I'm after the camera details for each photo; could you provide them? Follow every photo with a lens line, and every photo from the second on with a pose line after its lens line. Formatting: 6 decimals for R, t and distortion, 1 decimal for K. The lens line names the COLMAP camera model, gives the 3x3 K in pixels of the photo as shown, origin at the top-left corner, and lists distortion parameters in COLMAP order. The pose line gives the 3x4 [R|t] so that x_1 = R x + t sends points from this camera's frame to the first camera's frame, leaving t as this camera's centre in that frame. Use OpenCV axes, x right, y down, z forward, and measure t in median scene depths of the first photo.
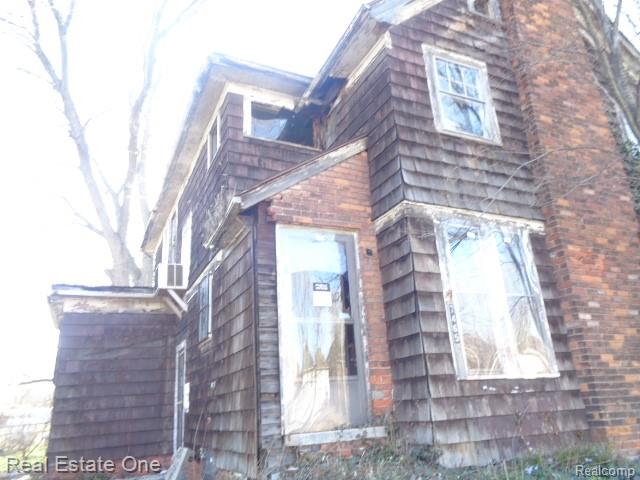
lens RADIAL K [[478.5, 0, 320.1], [0, 478.5, 243.5], [0, 0, 1]] dist [0.006094, -0.002235]
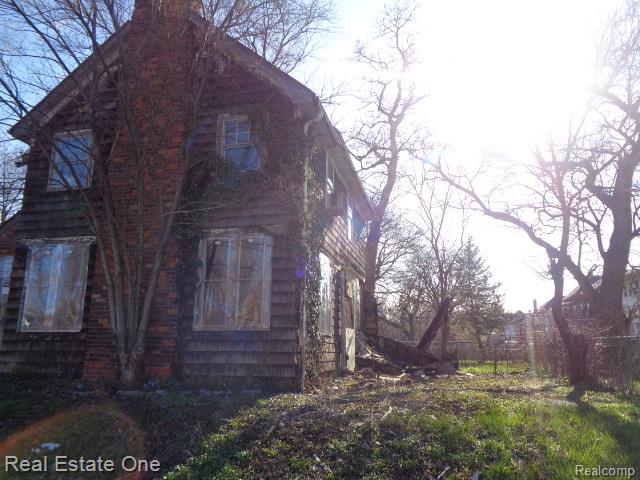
lens RADIAL K [[478.5, 0, 320.1], [0, 478.5, 243.5], [0, 0, 1]] dist [0.006094, -0.002235]
pose [[0.783243, -0.080273, -0.616512, 2.219955], [0.158190, 0.984725, 0.072756, -0.020621], [0.601254, -0.154512, 0.783977, 0.220830]]
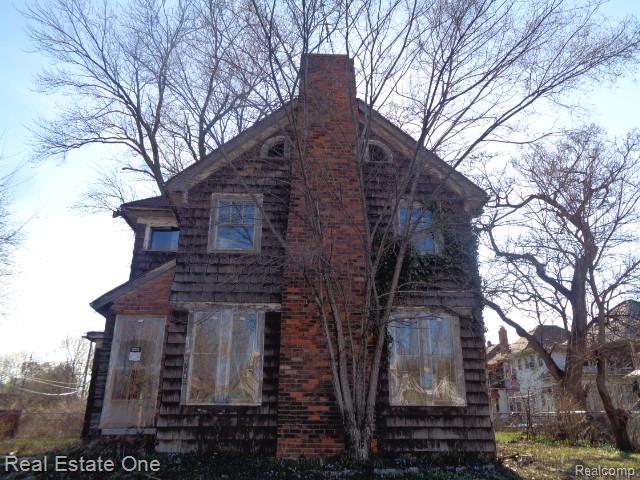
lens RADIAL K [[478.5, 0, 320.1], [0, 478.5, 243.5], [0, 0, 1]] dist [0.006094, -0.002235]
pose [[0.931895, -0.069394, -0.356029, 1.283347], [0.067023, 0.997570, -0.019008, -0.222356], [0.356483, -0.006148, 0.934282, -0.434811]]
